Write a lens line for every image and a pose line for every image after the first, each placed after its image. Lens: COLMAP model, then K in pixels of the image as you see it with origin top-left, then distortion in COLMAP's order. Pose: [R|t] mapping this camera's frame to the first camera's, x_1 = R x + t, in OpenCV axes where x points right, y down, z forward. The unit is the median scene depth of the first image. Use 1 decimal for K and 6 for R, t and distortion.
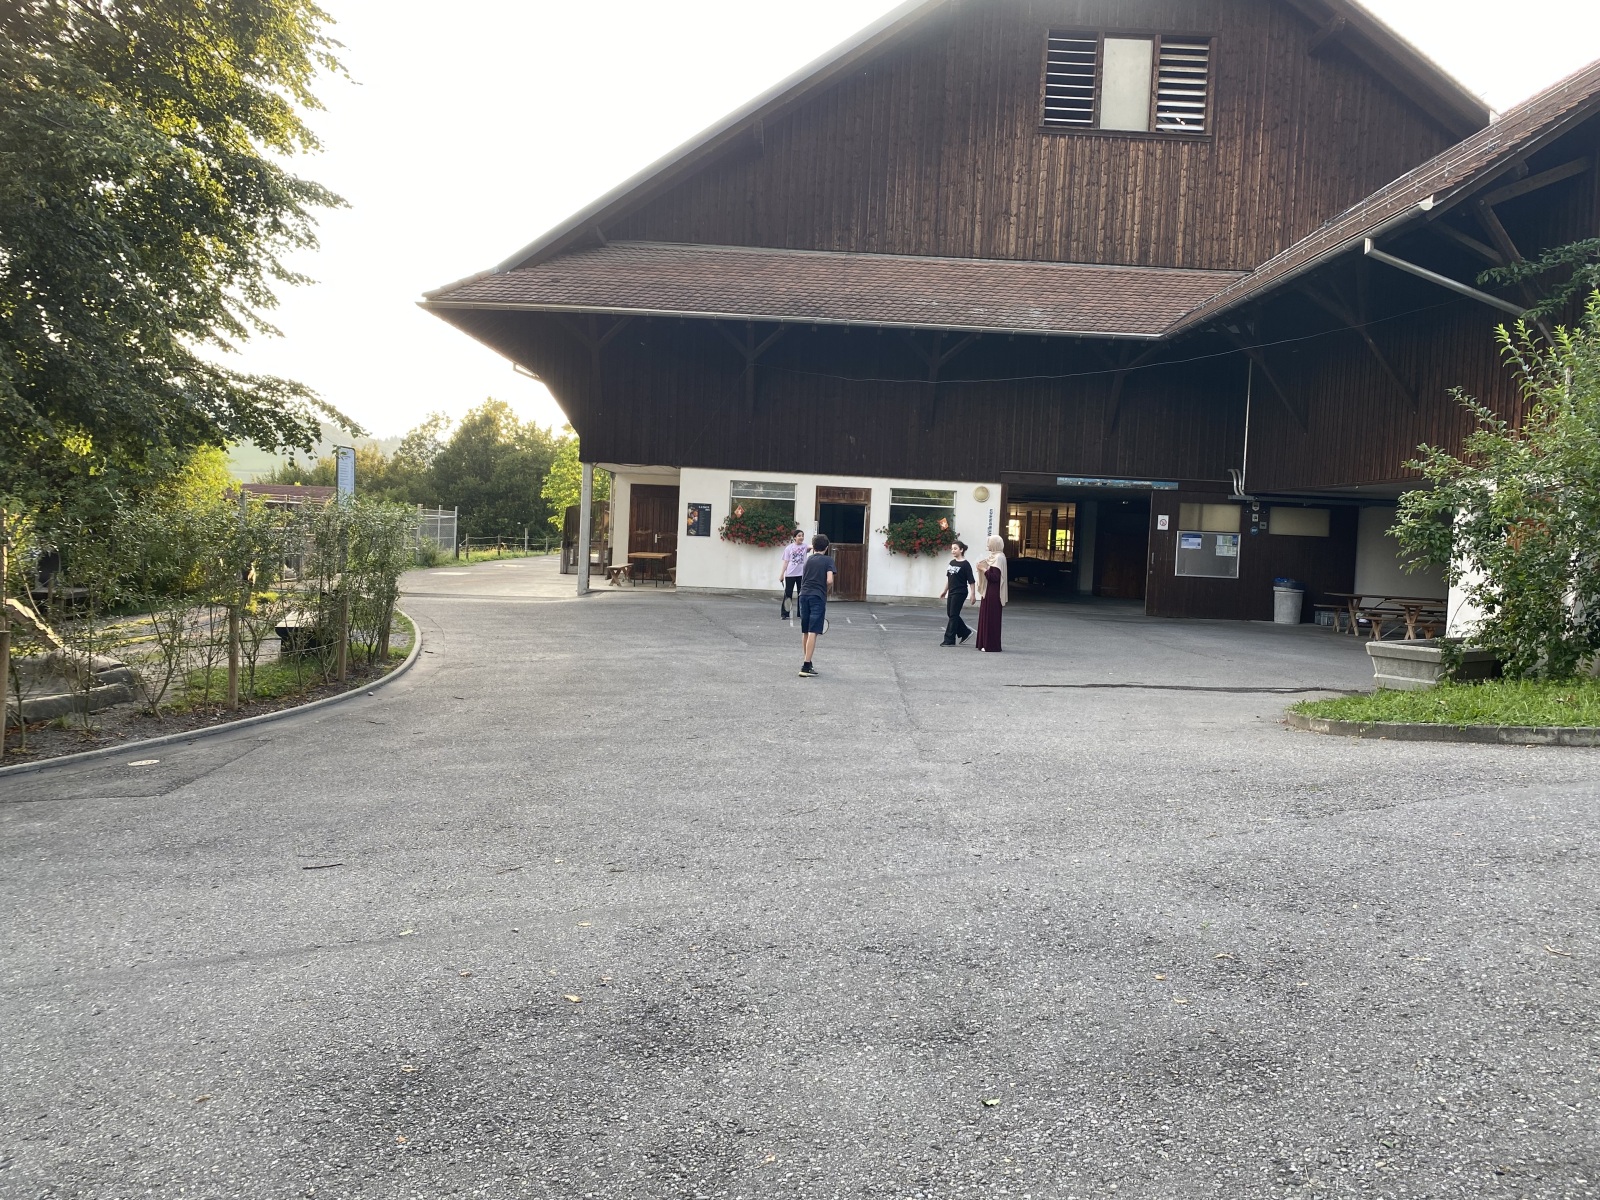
lens RADIAL K [[1217.1, 0, 803.3], [0, 1217.1, 600.7], [0, 0, 1]] dist [-0.003306, 0.009721]
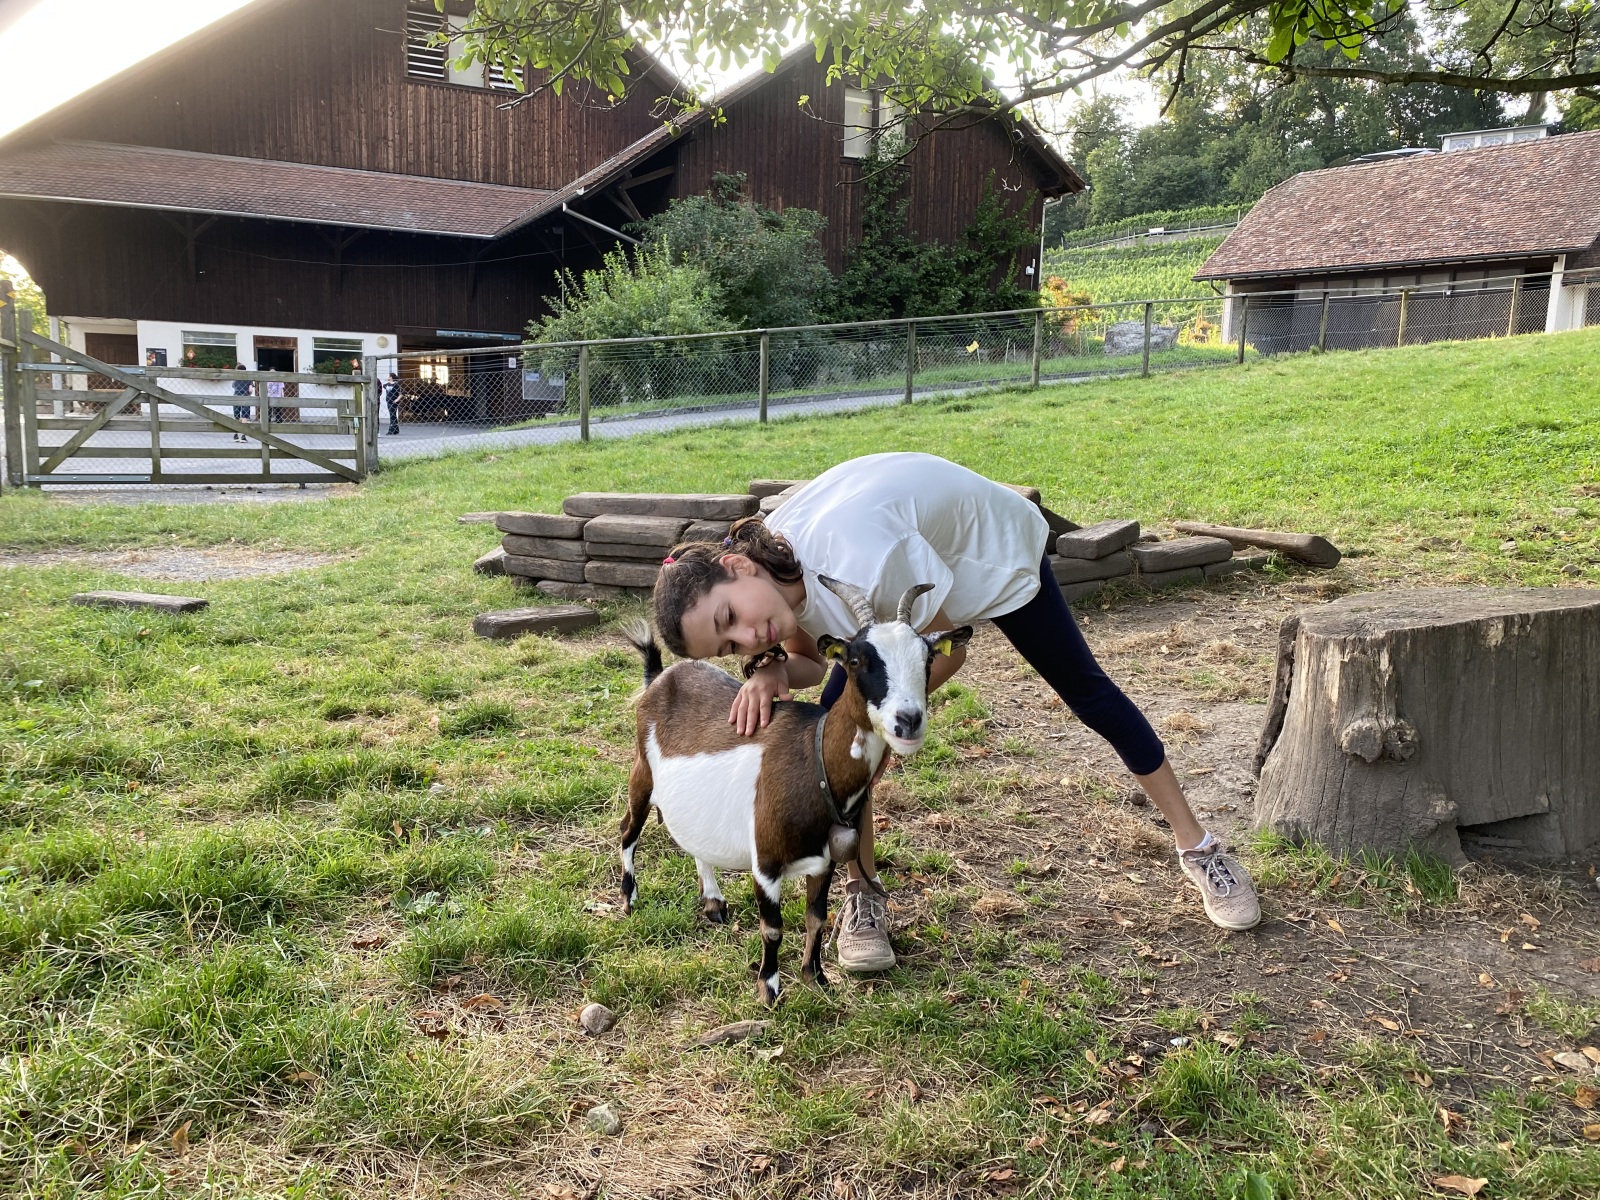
lens RADIAL K [[1217.1, 0, 807.2], [0, 1217.1, 586.0], [0, 0, 1]] dist [-0.003306, 0.009721]
pose [[0.910445, -0.077202, 0.406362, 0.000383], [0.032521, 0.992747, 0.115744, 0.047030], [-0.412350, -0.092163, 0.906352, -0.519607]]
